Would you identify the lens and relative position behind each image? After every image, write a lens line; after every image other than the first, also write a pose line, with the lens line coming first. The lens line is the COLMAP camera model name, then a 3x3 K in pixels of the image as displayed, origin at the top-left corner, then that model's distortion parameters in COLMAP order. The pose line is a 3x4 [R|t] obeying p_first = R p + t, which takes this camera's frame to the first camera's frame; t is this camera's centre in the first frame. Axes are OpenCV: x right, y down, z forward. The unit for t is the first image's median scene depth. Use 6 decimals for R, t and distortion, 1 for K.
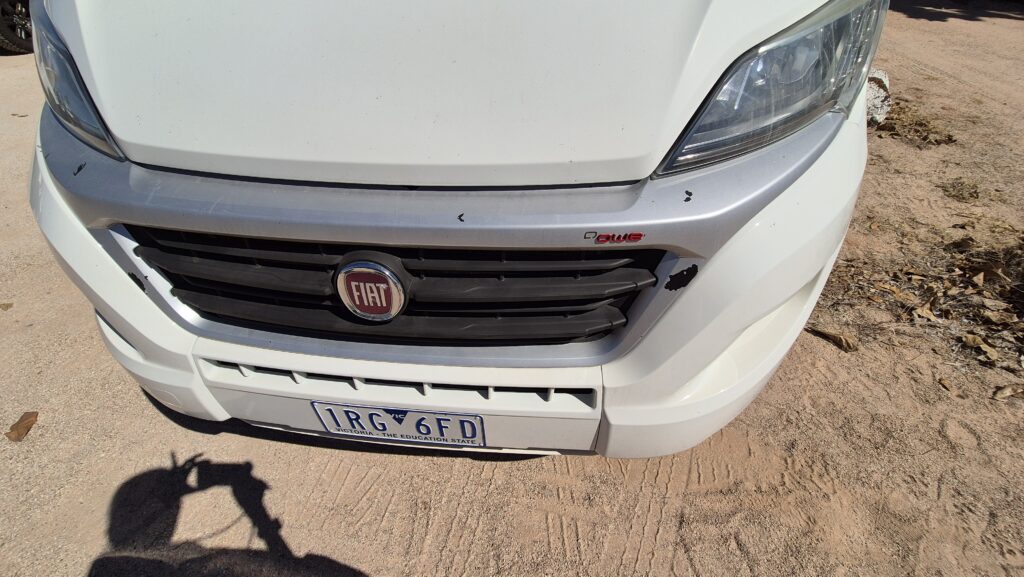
lens RADIAL K [[418.4, 0, 511.0], [0, 418.4, 289.3], [0, 0, 1]] dist [-0.002643, 0.001049]
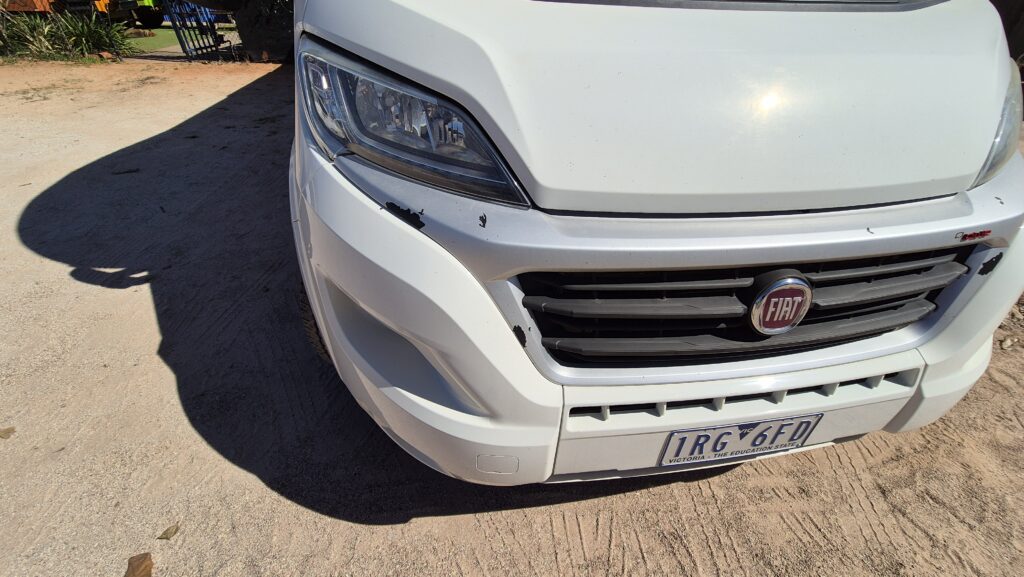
lens RADIAL K [[418.4, 0, 510.1], [0, 418.4, 290.1], [0, 0, 1]] dist [-0.002643, 0.001049]
pose [[0.964862, -0.116024, 0.235753, -0.800322], [0.141441, 0.985485, -0.093877, -0.022211], [-0.221439, 0.123924, 0.967268, 0.058317]]
